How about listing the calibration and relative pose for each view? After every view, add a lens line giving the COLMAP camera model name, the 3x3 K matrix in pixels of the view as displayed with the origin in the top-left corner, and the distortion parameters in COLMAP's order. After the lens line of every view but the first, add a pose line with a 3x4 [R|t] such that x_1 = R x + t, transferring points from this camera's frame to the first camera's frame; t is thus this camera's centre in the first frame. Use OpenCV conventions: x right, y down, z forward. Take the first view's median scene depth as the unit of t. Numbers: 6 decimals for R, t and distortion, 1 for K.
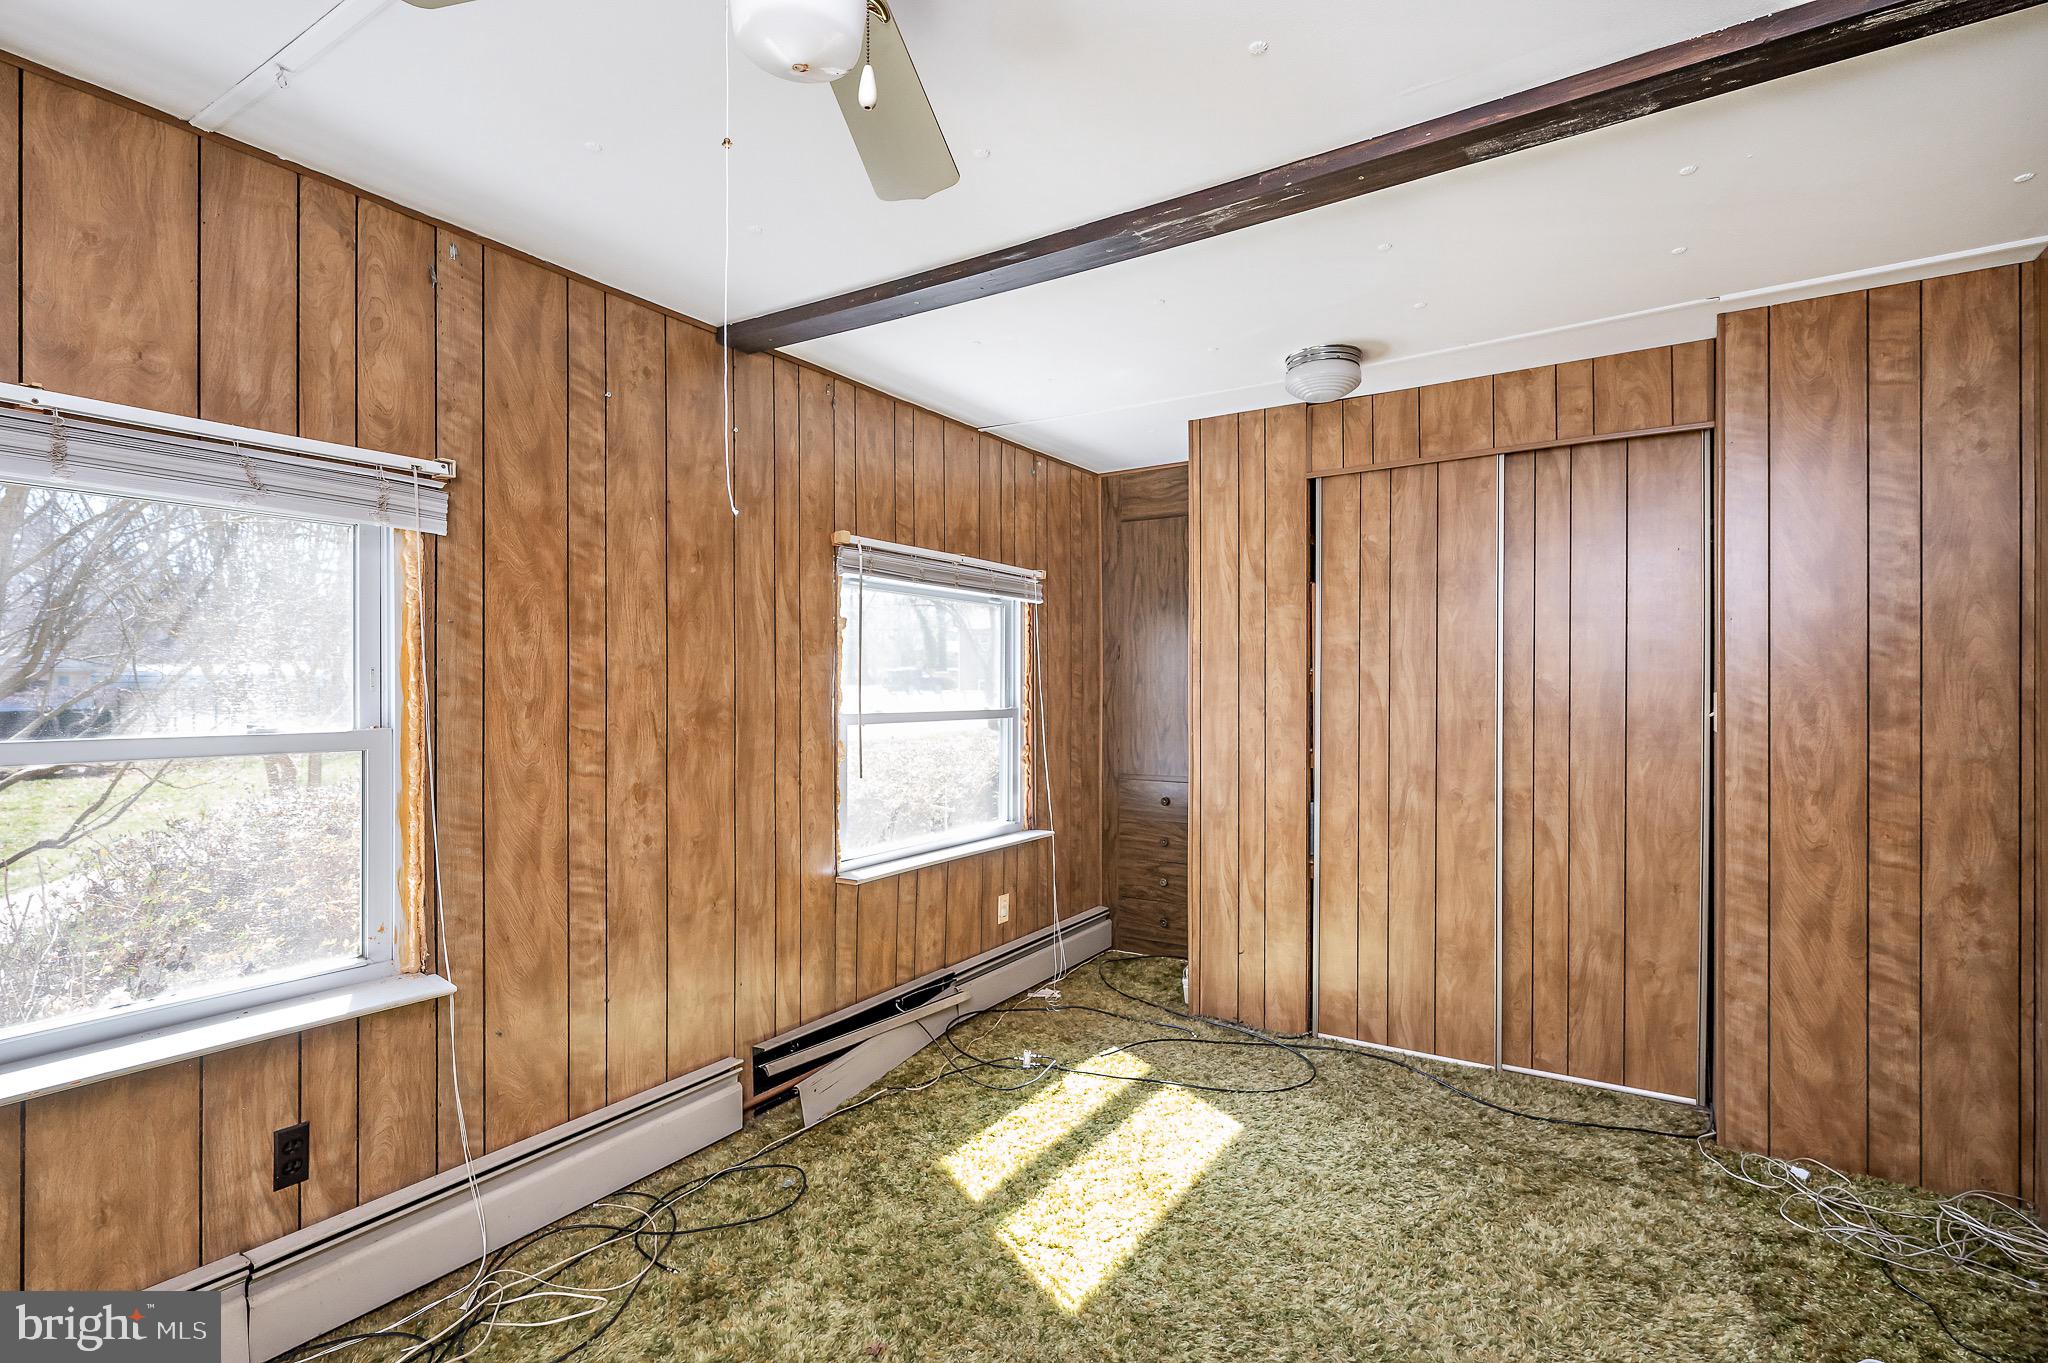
lens RADIAL K [[964.2, 0, 1032.6], [0, 964.2, 684.8], [0, 0, 1]] dist [0.002933, -0.000137]
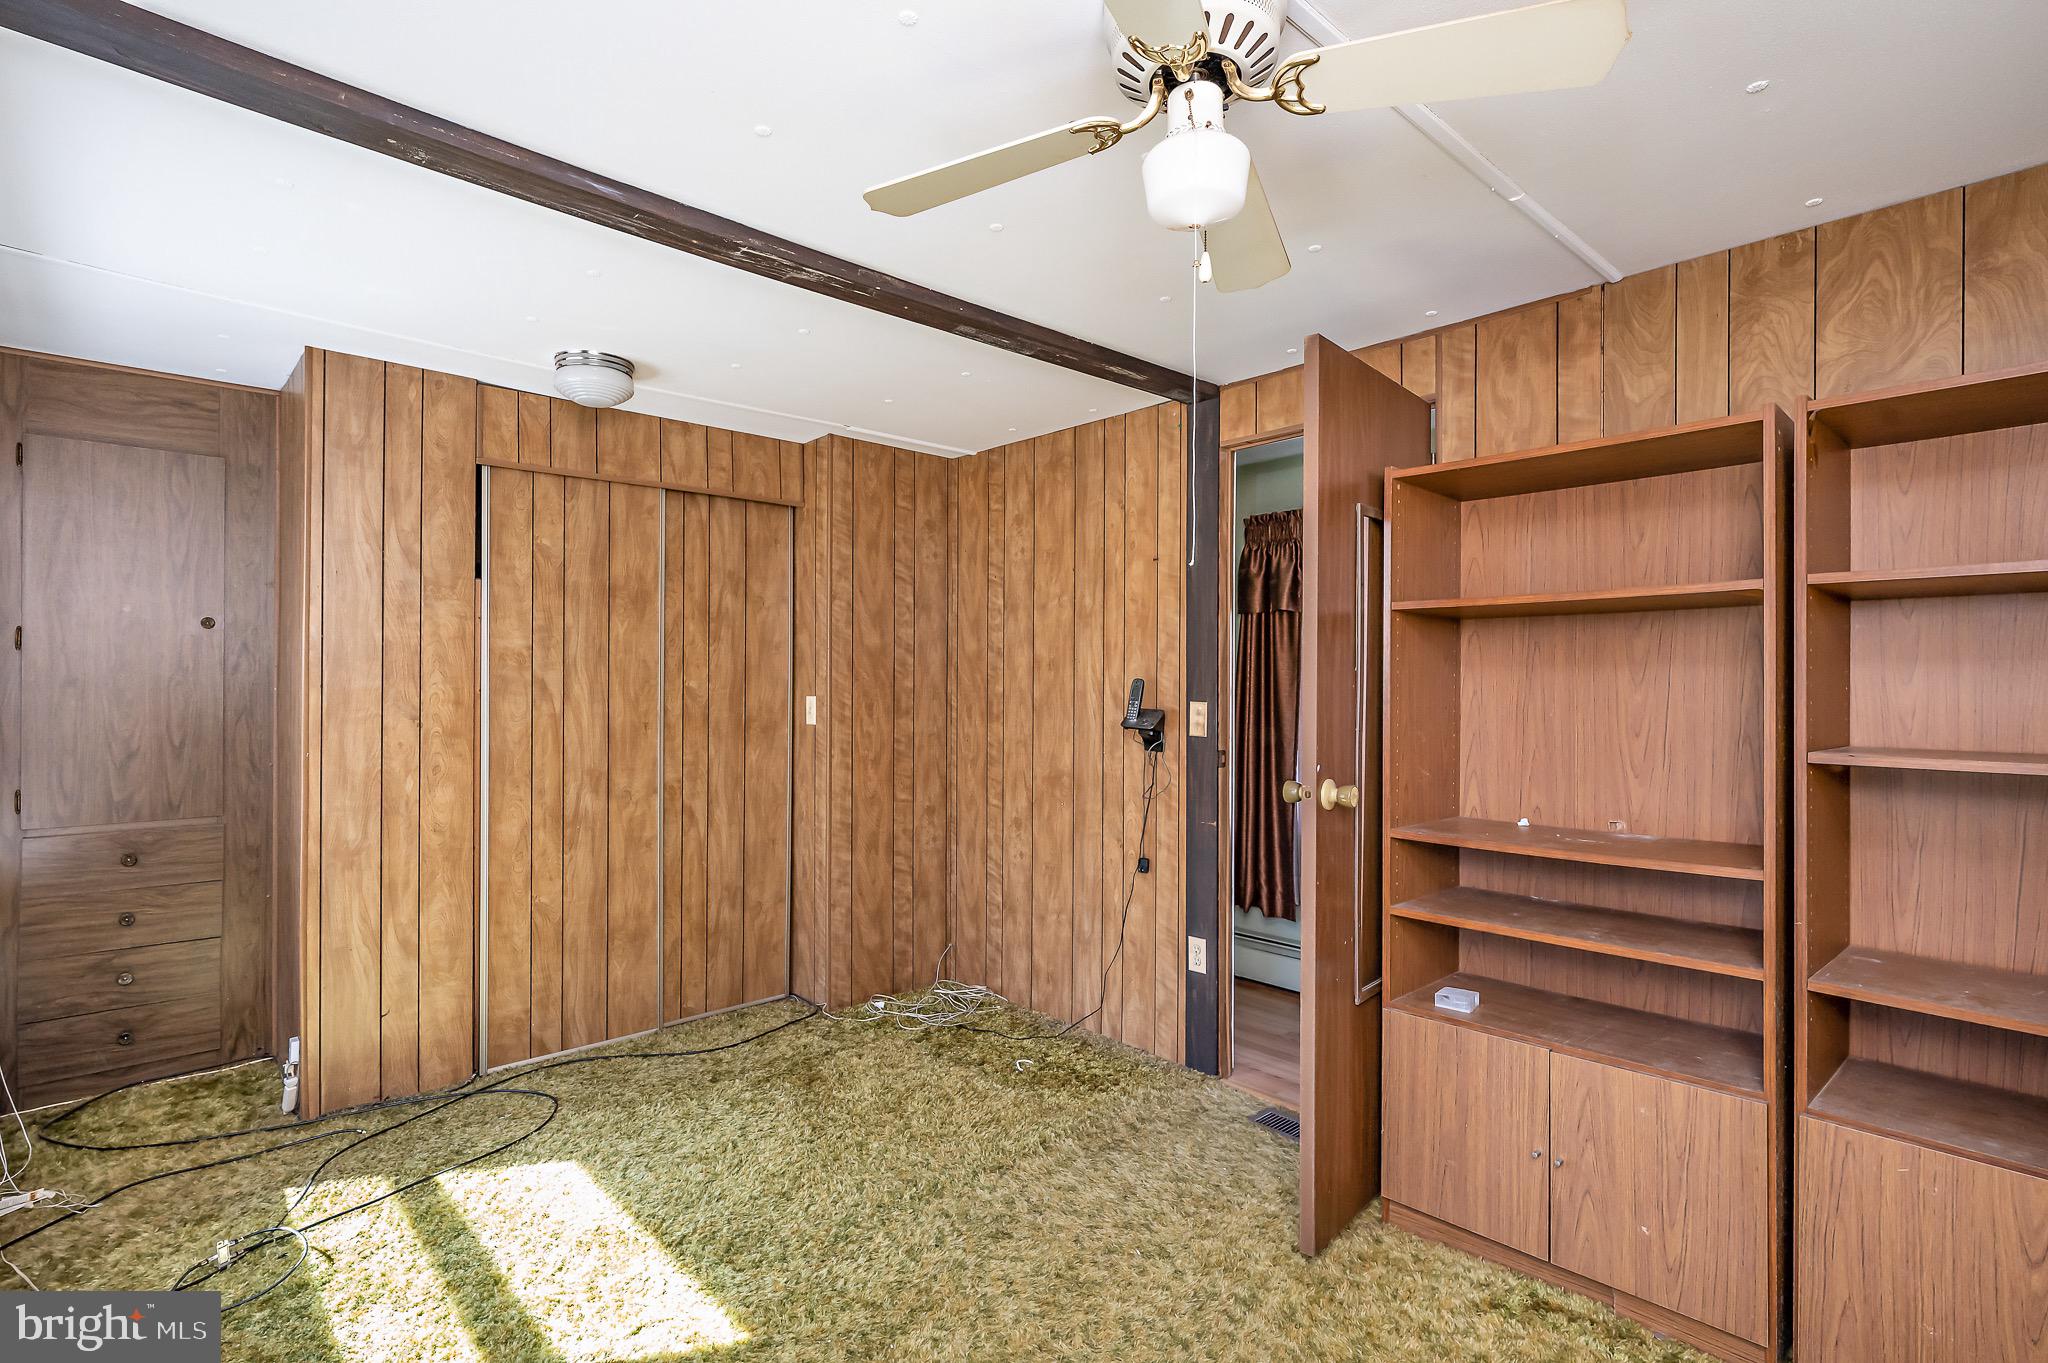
lens RADIAL K [[964.2, 0, 1032.6], [0, 964.2, 684.8], [0, 0, 1]] dist [0.002933, -0.000137]
pose [[0.254199, 0.003096, 0.967147, -0.543889], [-0.005576, 0.999983, -0.001735, -0.008218], [-0.967136, -0.004952, 0.254212, 0.310153]]
